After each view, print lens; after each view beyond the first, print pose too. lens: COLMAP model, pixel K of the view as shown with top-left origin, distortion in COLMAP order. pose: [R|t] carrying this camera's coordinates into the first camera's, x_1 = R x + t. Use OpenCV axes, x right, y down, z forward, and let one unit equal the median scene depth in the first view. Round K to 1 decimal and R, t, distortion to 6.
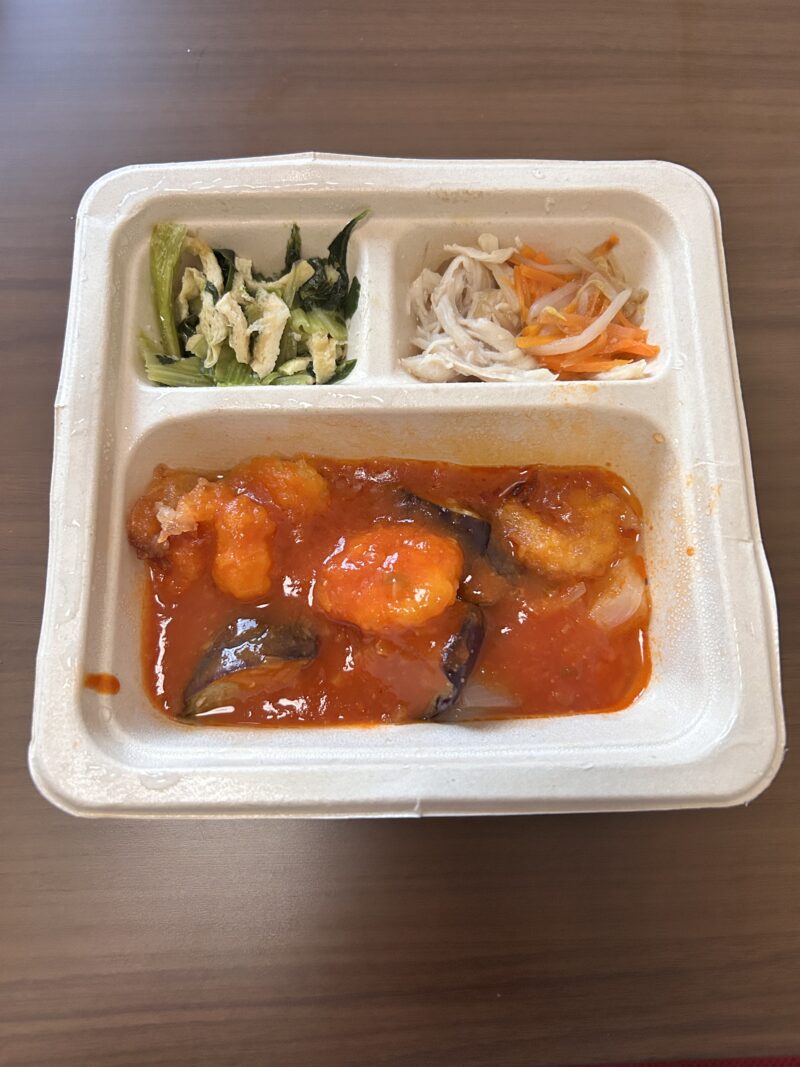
lens RADIAL K [[797.5, 0, 389.8], [0, 797.5, 528.7], [0, 0, 1]] dist [0.049052, -0.197819]
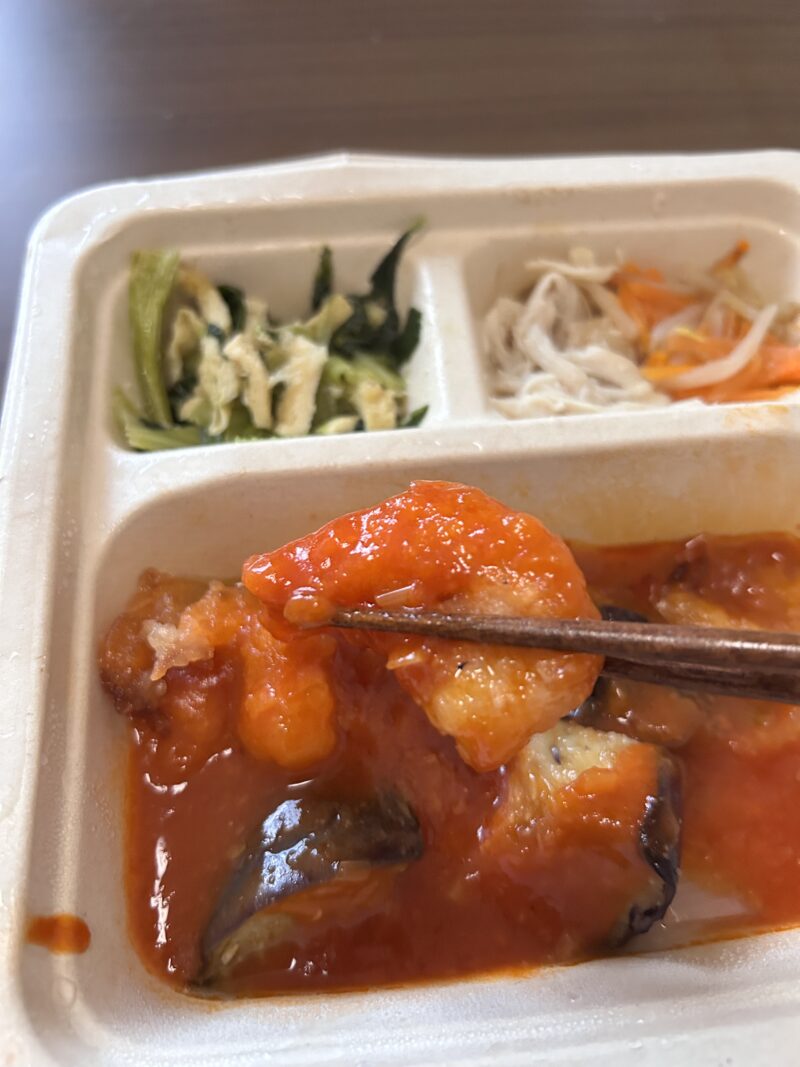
lens RADIAL K [[853.7, 0, 395.0], [0, 853.7, 528.7], [0, 0, 1]] dist [-0.028933, -0.004422]
pose [[0.996038, -0.071045, 0.053481, -0.120919], [0.081901, 0.967183, -0.240518, 0.071397], [-0.034639, 0.243945, 0.969170, 0.310106]]
